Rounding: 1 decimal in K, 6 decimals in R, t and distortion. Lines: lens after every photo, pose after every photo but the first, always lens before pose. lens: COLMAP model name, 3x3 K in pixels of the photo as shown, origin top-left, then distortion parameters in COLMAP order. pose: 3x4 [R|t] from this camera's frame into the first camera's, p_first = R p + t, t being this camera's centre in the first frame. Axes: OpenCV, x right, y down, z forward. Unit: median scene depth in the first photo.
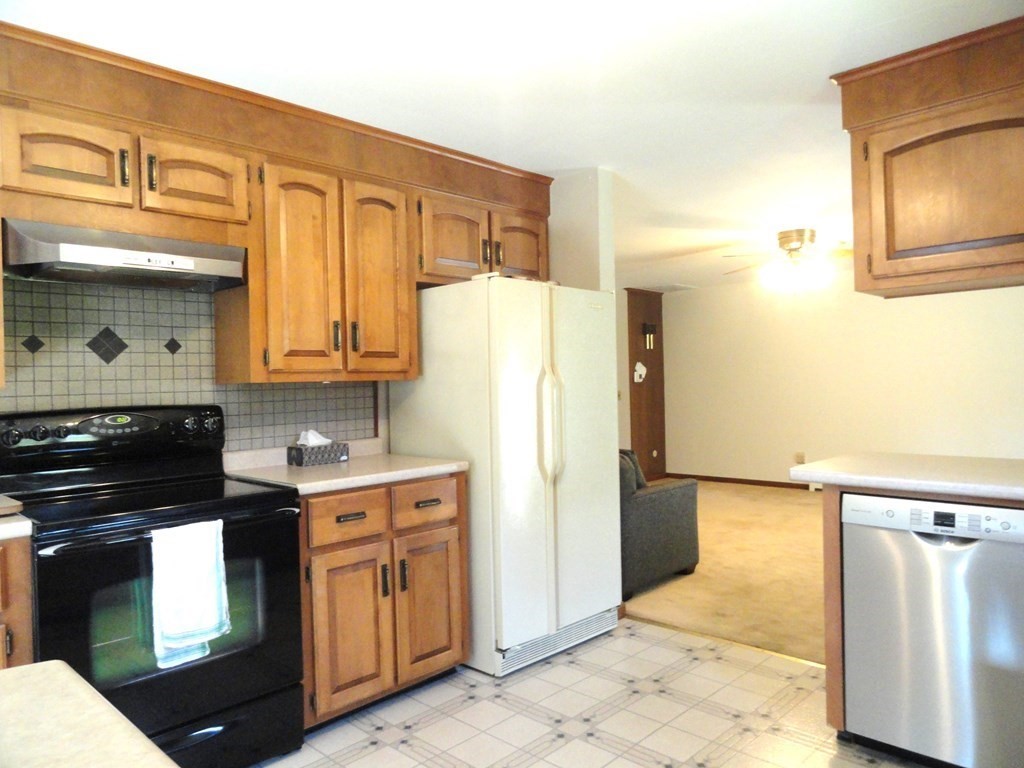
lens RADIAL K [[715.8, 0, 514.4], [0, 715.8, 384.8], [0, 0, 1]] dist [0.001800, -0.001582]
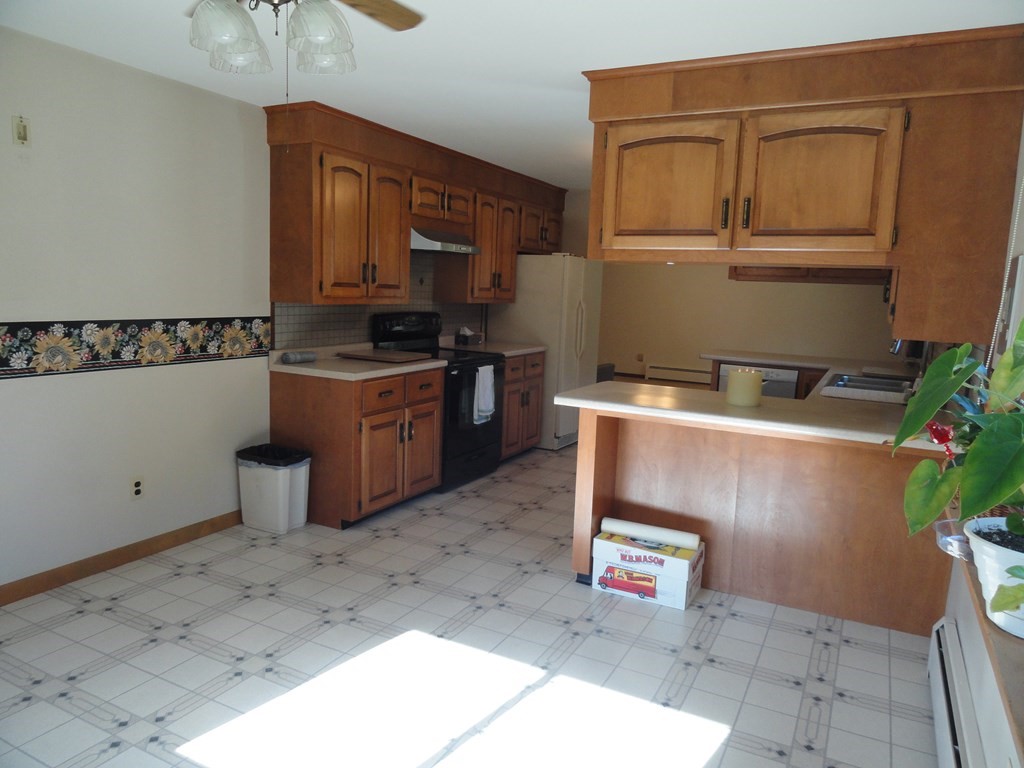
lens RADIAL K [[709.7, 0, 507.3], [0, 709.7, 391.0], [0, 0, 1]] dist [-0.008902, 0.005892]
pose [[0.957813, 0.020172, 0.286682, -0.805230], [-0.060633, 0.989264, 0.132970, -0.029785], [-0.280922, -0.144743, 0.948753, -0.961044]]
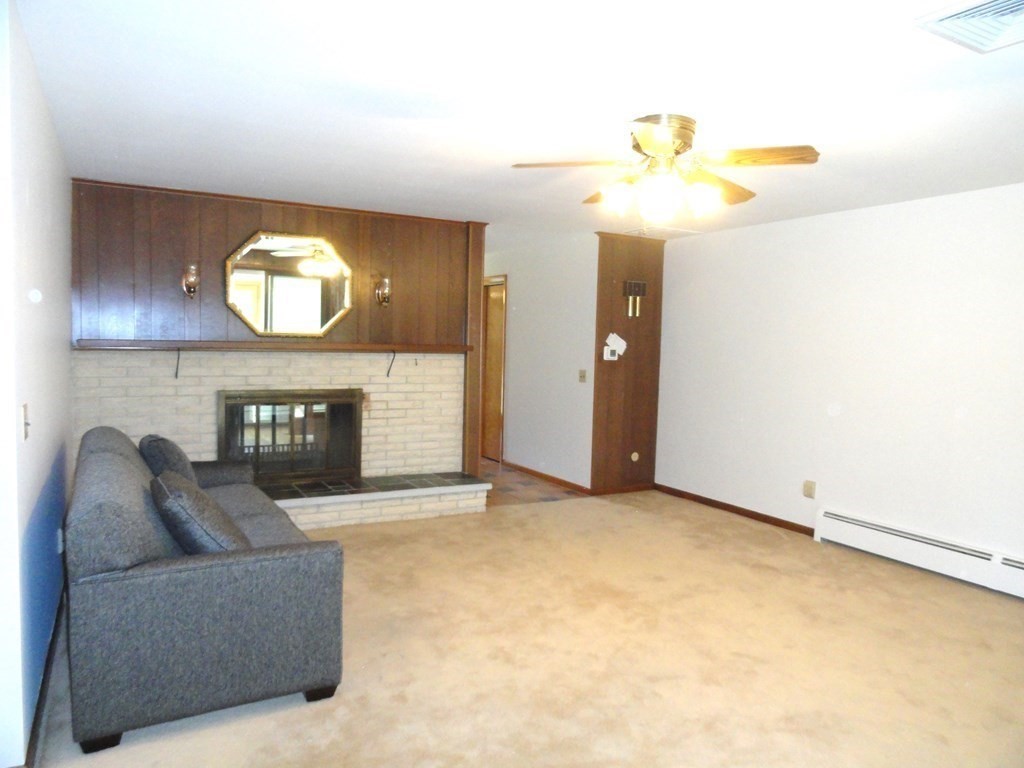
lens RADIAL K [[715.8, 0, 520.8], [0, 715.8, 382.8], [0, 0, 1]] dist [0.001800, -0.001582]
pose [[0.961379, 0.069707, -0.266253, 0.829909], [-0.055954, 0.996694, 0.058904, -0.055403], [0.269479, -0.041731, 0.962102, 0.763269]]
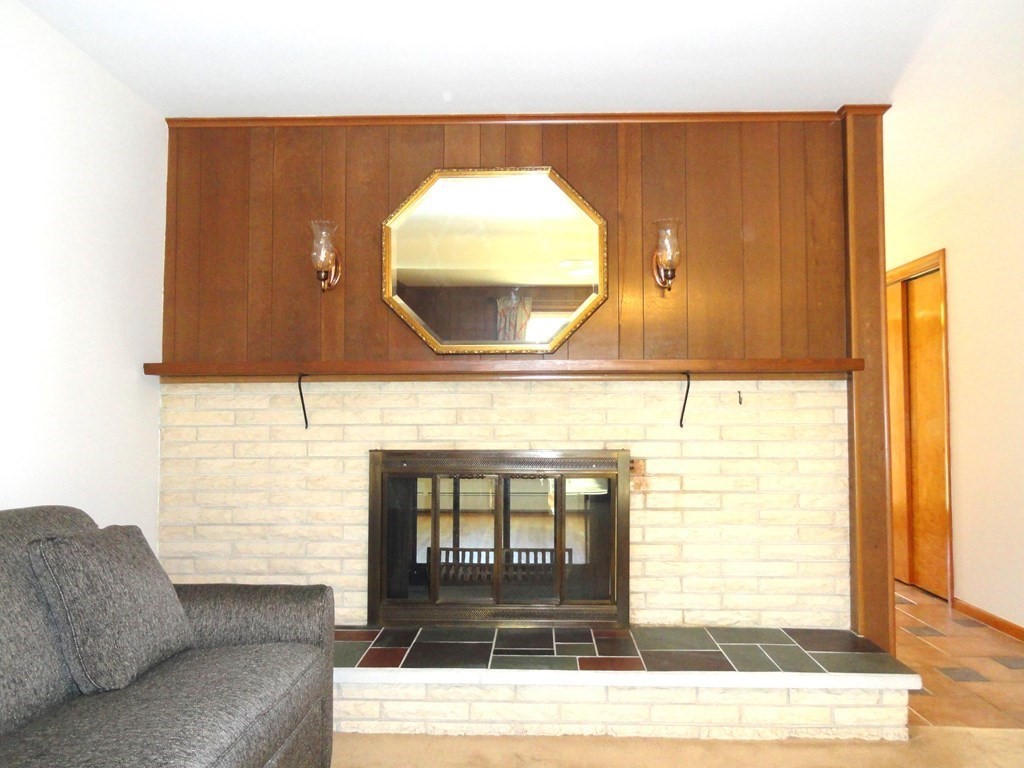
lens RADIAL K [[769.2, 0, 515.1], [0, 769.2, 385.1], [0, 0, 1]] dist [-0.003792, 0.000525]
pose [[0.685901, -0.000673, -0.727694, 0.578424], [-0.026706, 0.999303, -0.026096, 0.039148], [0.727204, 0.037333, 0.685405, 1.642610]]
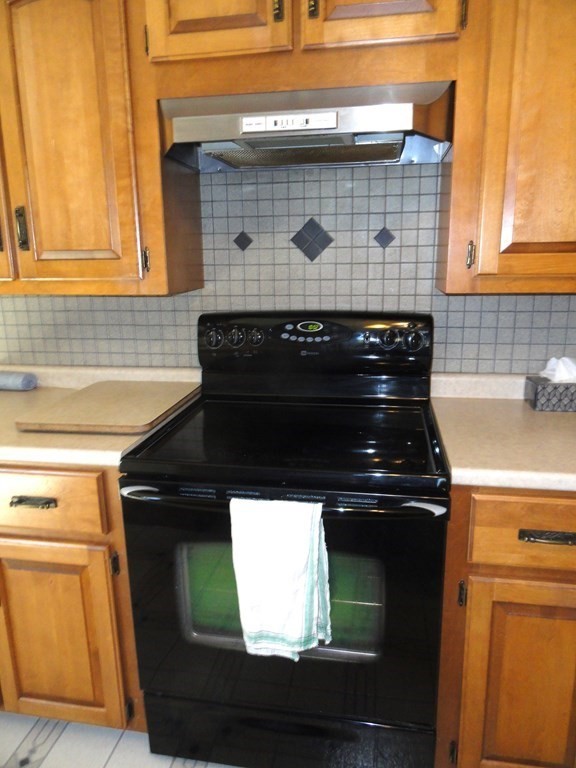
lens RADIAL K [[536.9, 0, 287.5], [0, 536.9, 379.5], [0, 0, 1]] dist [0.001800, -0.001582]
pose [[0.563146, 0.202932, -0.801053, -0.018246], [-0.003127, 0.969894, 0.243506, -0.046266], [0.826352, -0.134625, 0.546826, 0.554859]]
